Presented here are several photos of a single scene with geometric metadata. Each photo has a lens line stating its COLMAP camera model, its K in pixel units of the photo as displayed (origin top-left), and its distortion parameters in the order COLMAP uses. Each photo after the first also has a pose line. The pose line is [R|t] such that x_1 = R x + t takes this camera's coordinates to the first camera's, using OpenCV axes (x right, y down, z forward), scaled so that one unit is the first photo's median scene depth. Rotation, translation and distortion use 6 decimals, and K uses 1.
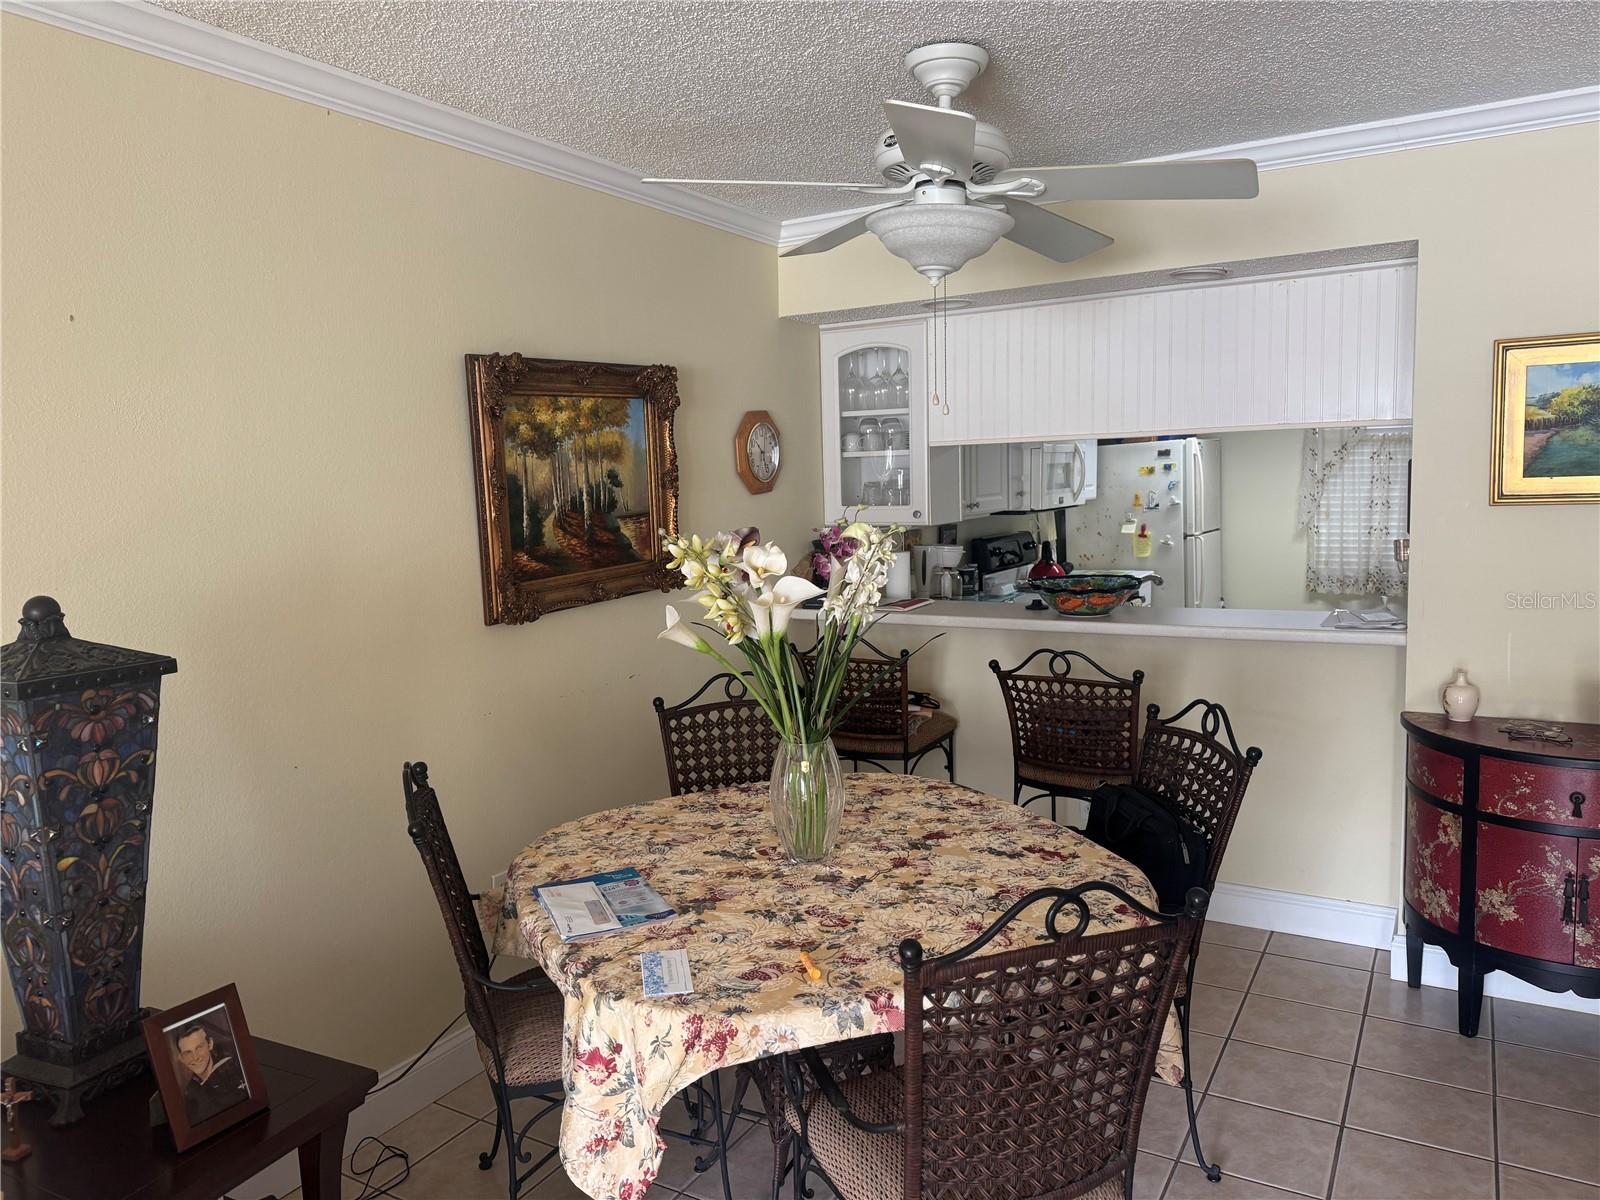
lens RADIAL K [[1113.9, 0, 797.7], [0, 1113.9, 601.2], [0, 0, 1]] dist [0.051418, -0.055294]
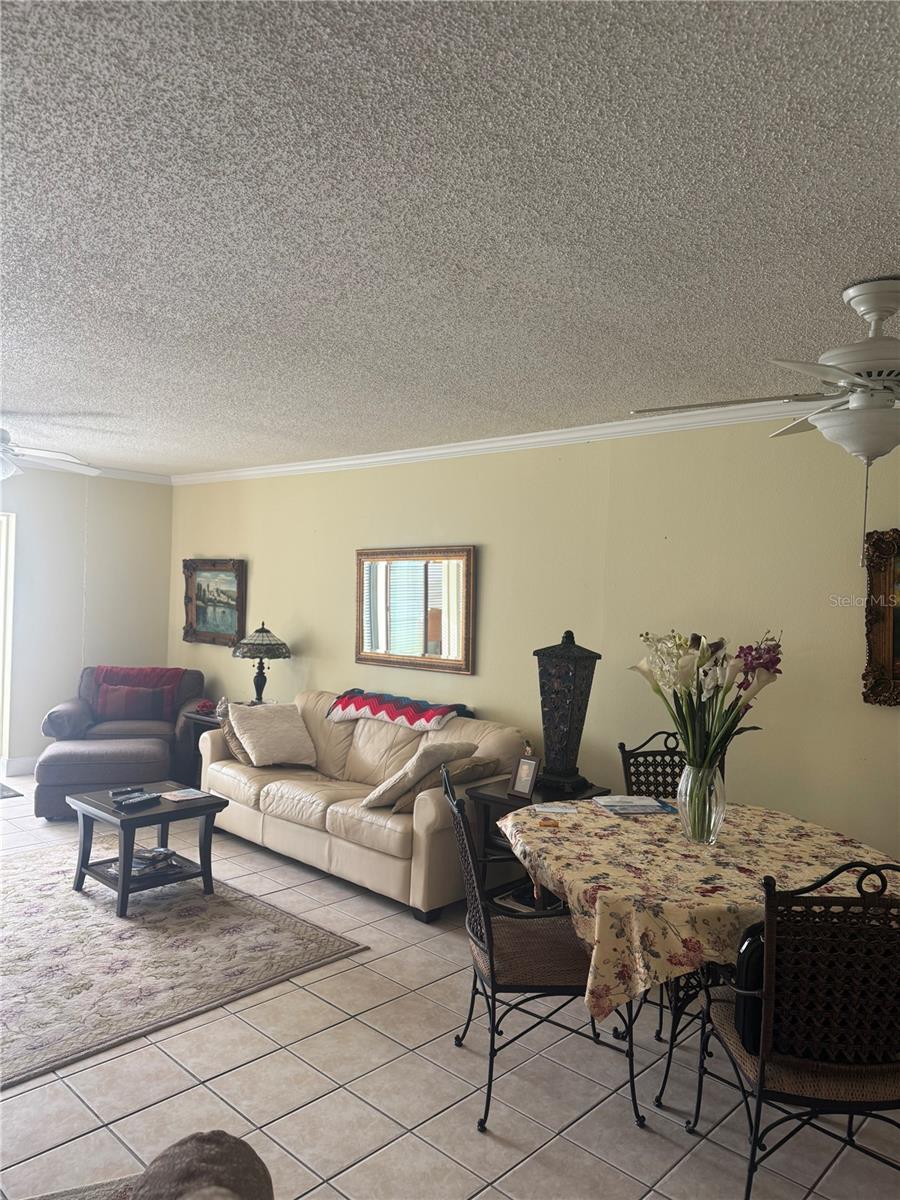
lens RADIAL K [[835.4, 0, 448.6], [0, 835.4, 595.7], [0, 0, 1]] dist [0.051418, -0.055294]
pose [[-0.203234, 0.033471, -0.978558, 1.469081], [-0.149370, 0.986658, 0.064770, -0.173106], [0.967670, 0.159331, -0.195523, 0.946769]]
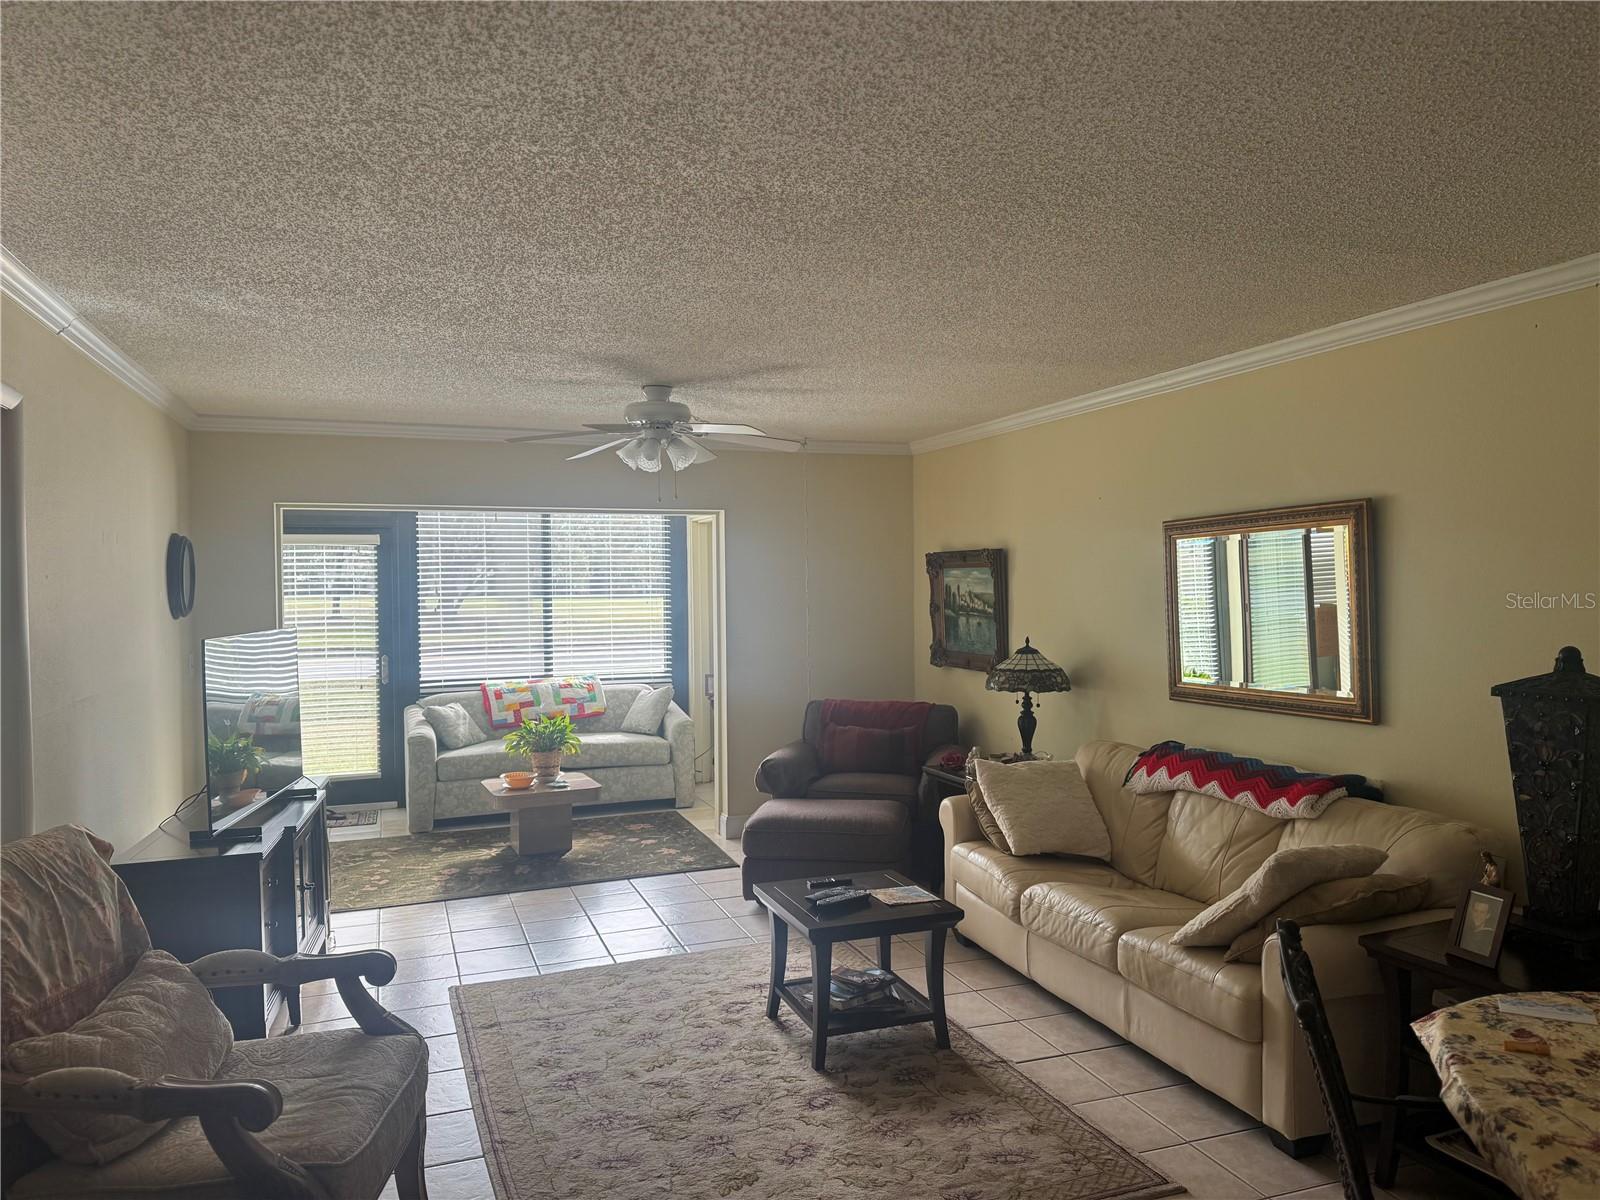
lens RADIAL K [[1113.9, 0, 789.7], [0, 1113.9, 598.6], [0, 0, 1]] dist [0.051418, -0.055294]
pose [[-0.626784, 0.058122, -0.777022, 1.151283], [-0.057961, 0.990974, 0.120880, -0.178646], [0.777034, 0.120803, -0.617757, 0.952619]]
